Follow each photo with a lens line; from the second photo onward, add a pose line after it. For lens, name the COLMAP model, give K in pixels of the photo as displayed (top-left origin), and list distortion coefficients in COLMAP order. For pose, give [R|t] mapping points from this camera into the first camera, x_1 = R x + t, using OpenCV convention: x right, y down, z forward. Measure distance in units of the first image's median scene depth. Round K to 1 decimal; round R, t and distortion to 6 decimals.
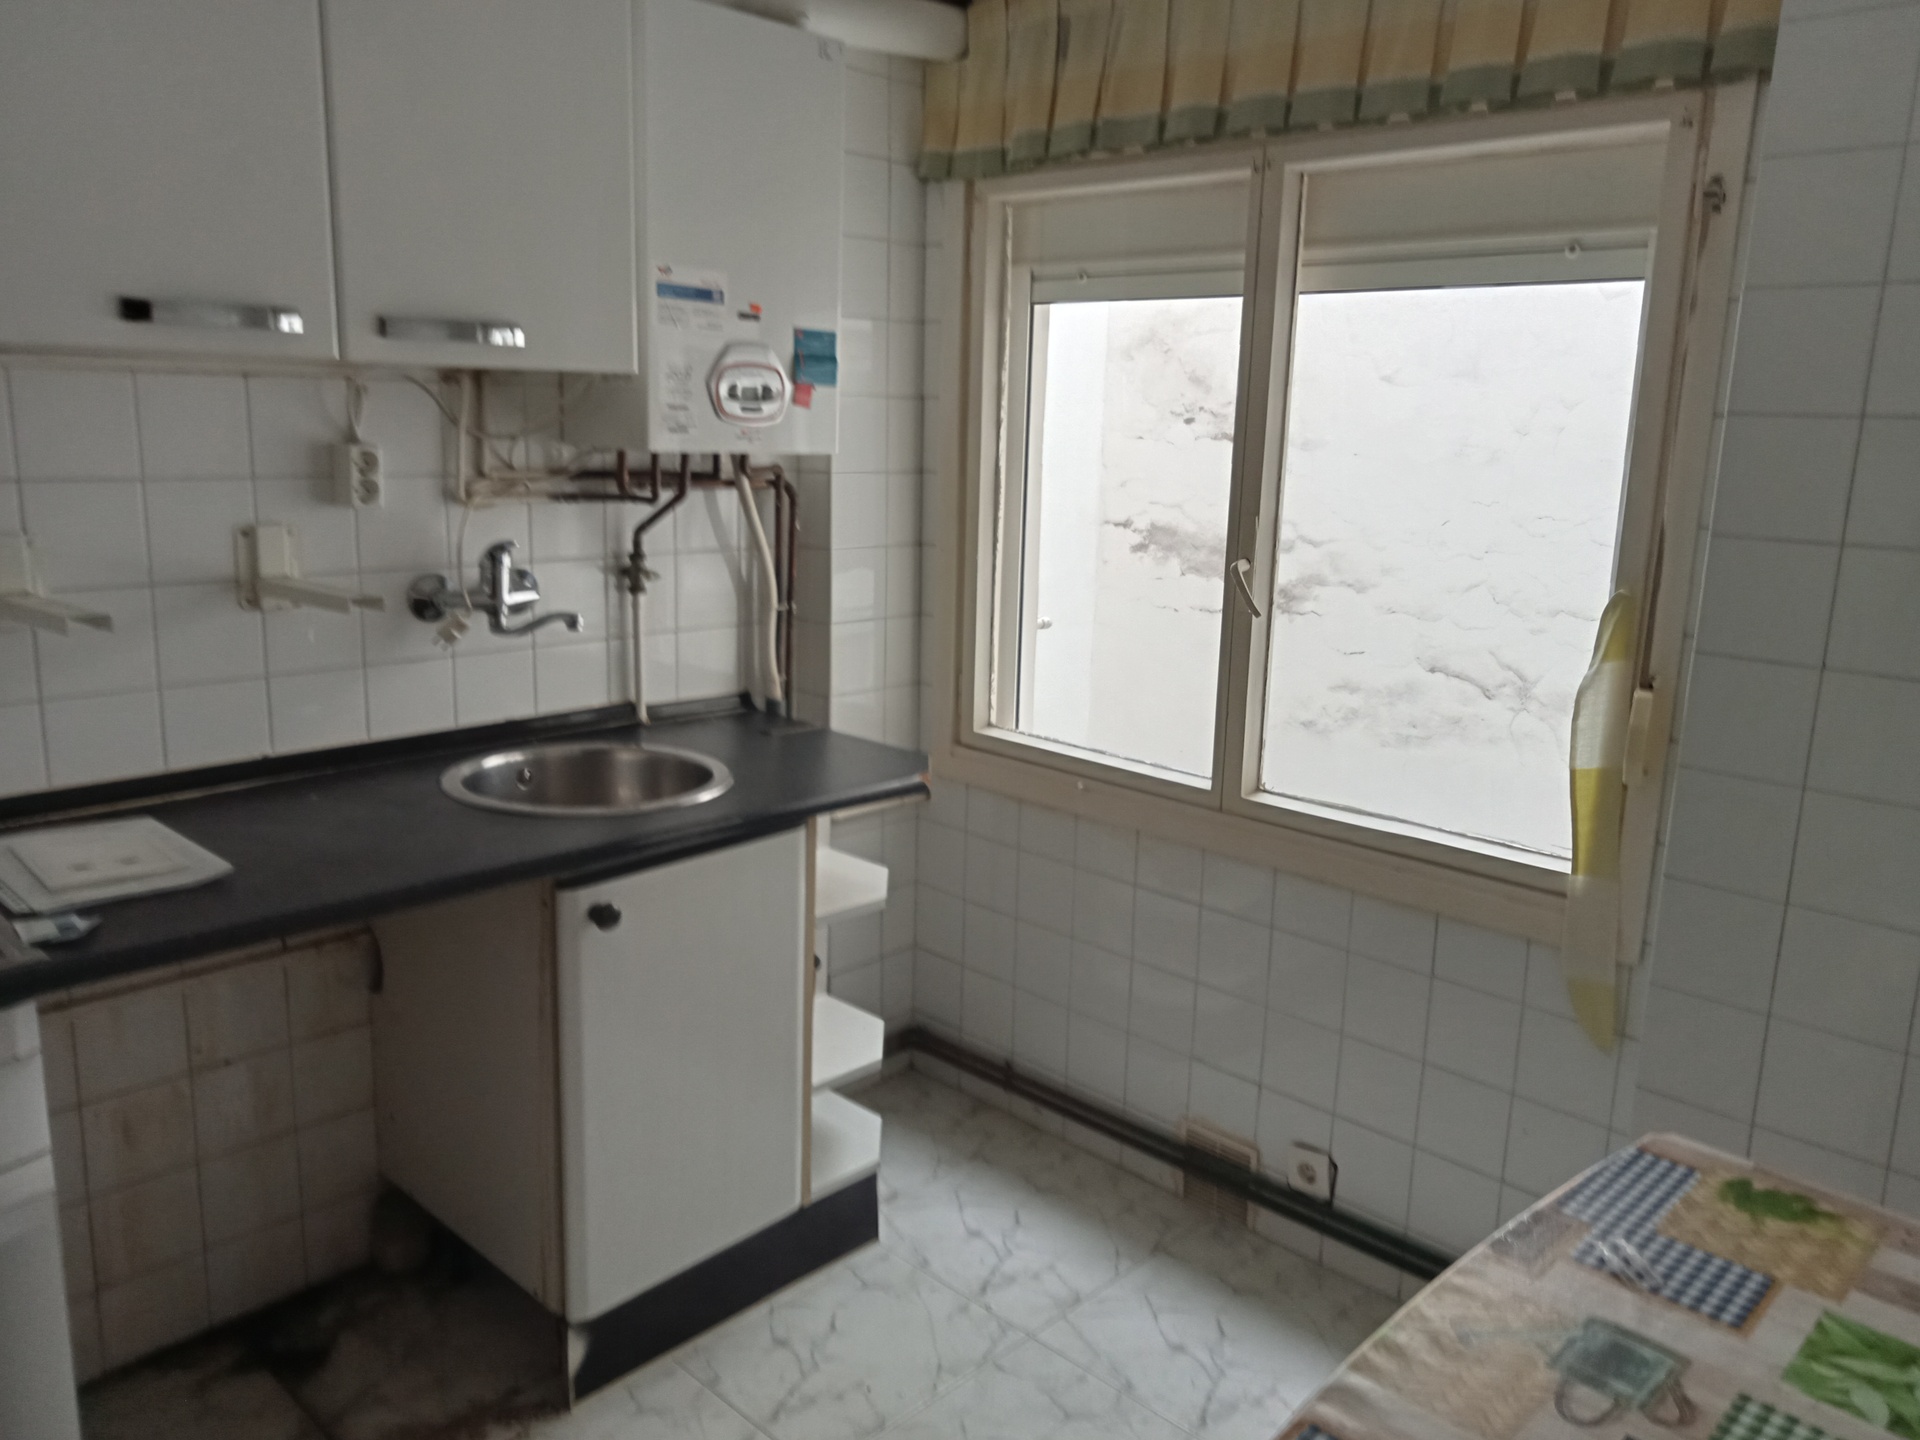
lens RADIAL K [[1423.4, 0, 963.3], [0, 1423.4, 708.4], [0, 0, 1]] dist [0.003203, -0.001986]
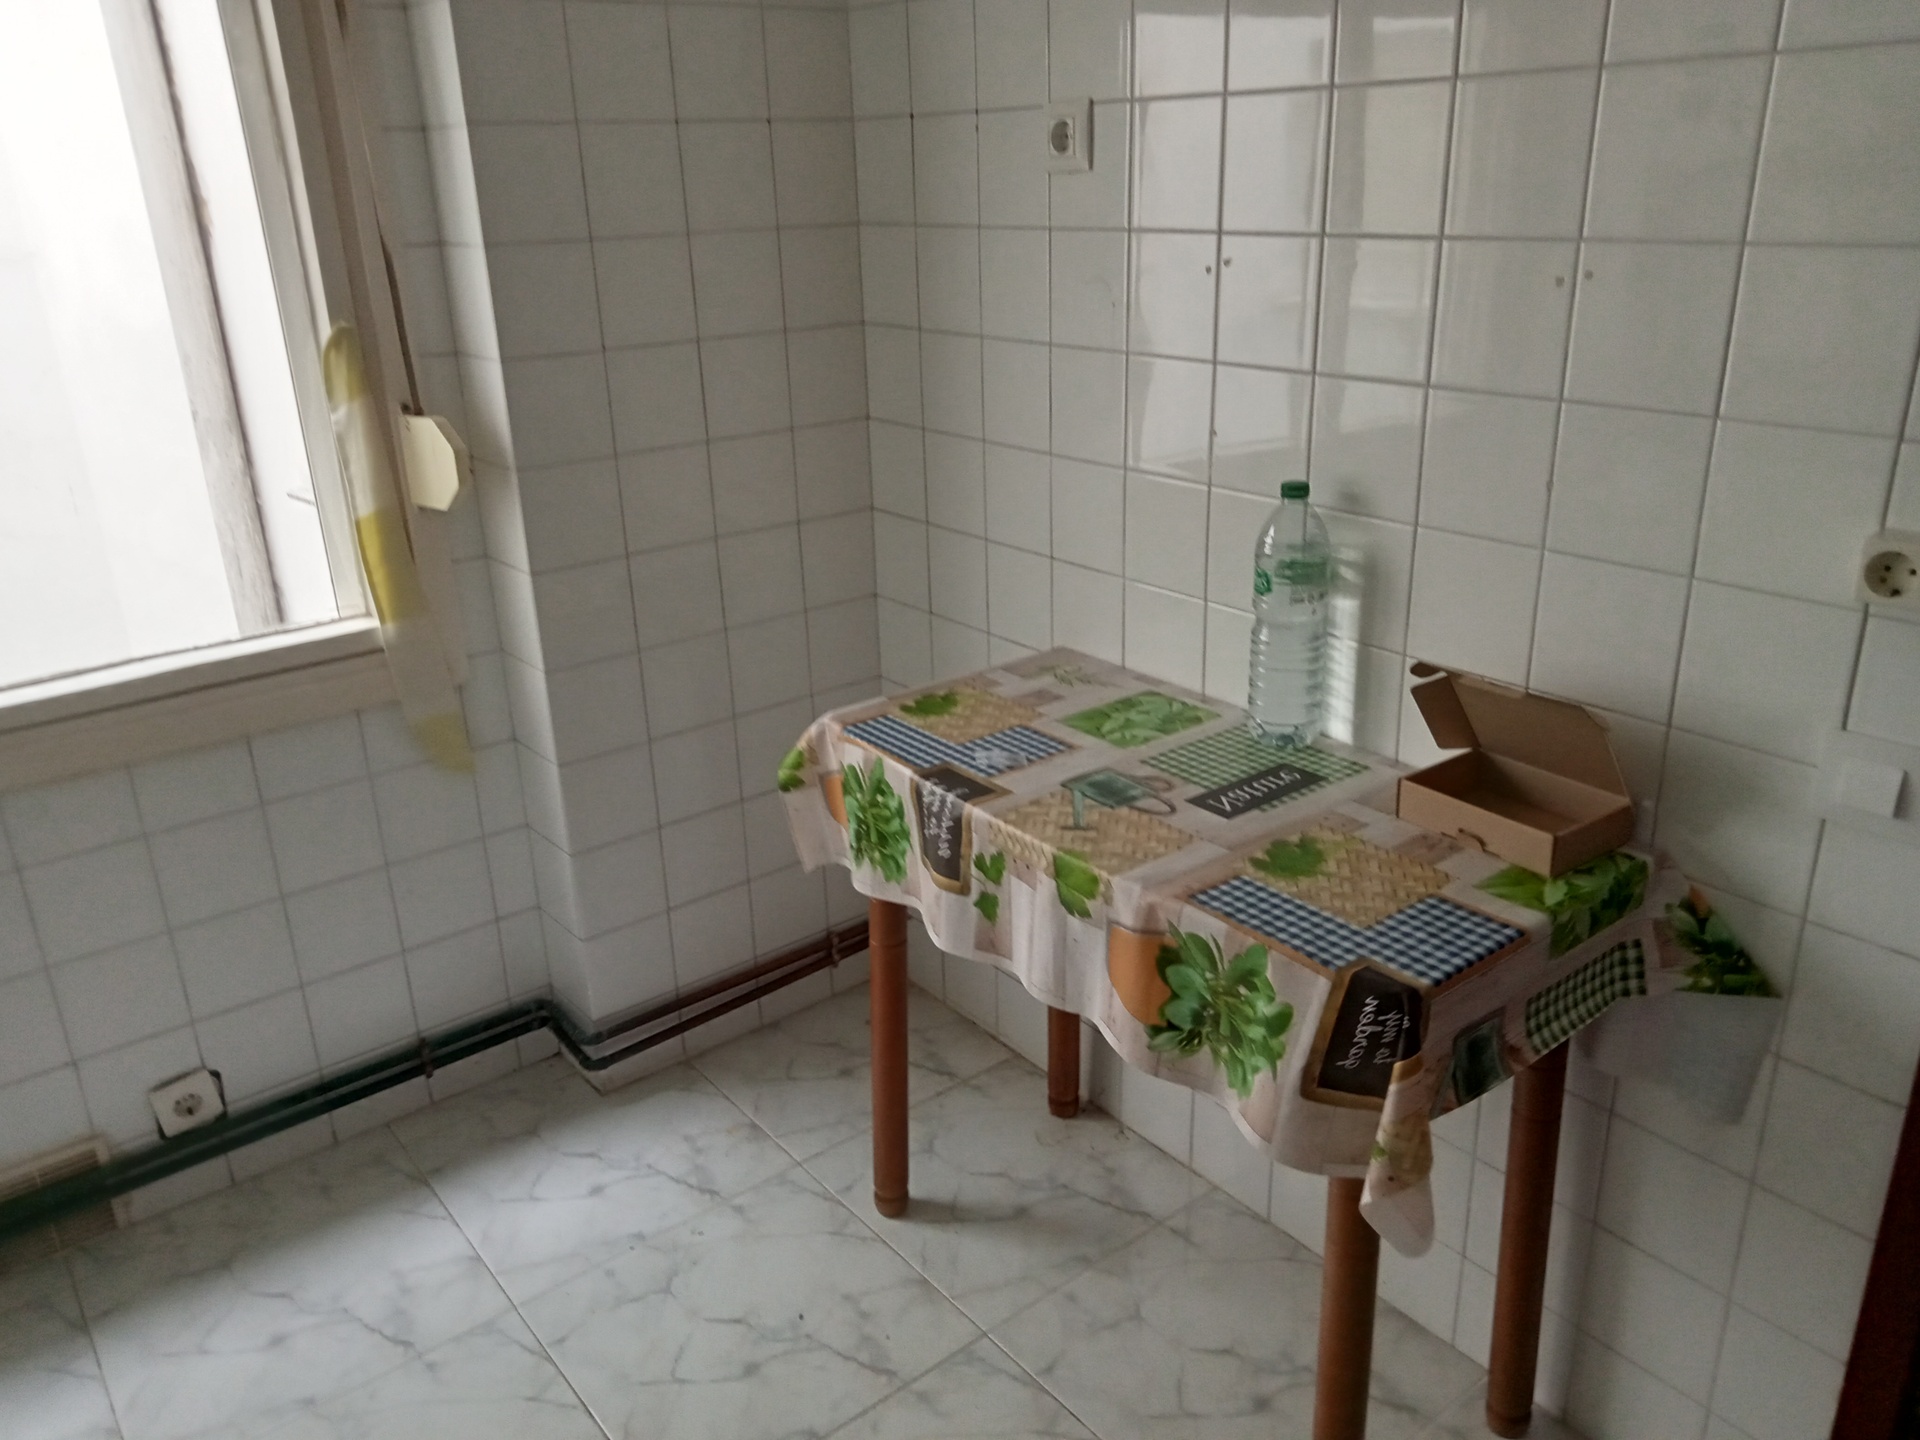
lens RADIAL K [[1423.4, 0, 963.3], [0, 1423.4, 708.4], [0, 0, 1]] dist [0.003203, -0.001986]
pose [[0.111279, -0.387449, 0.915150, -0.688408], [0.227359, 0.906372, 0.356086, -0.138936], [-0.967432, 0.168443, 0.188951, 0.667678]]
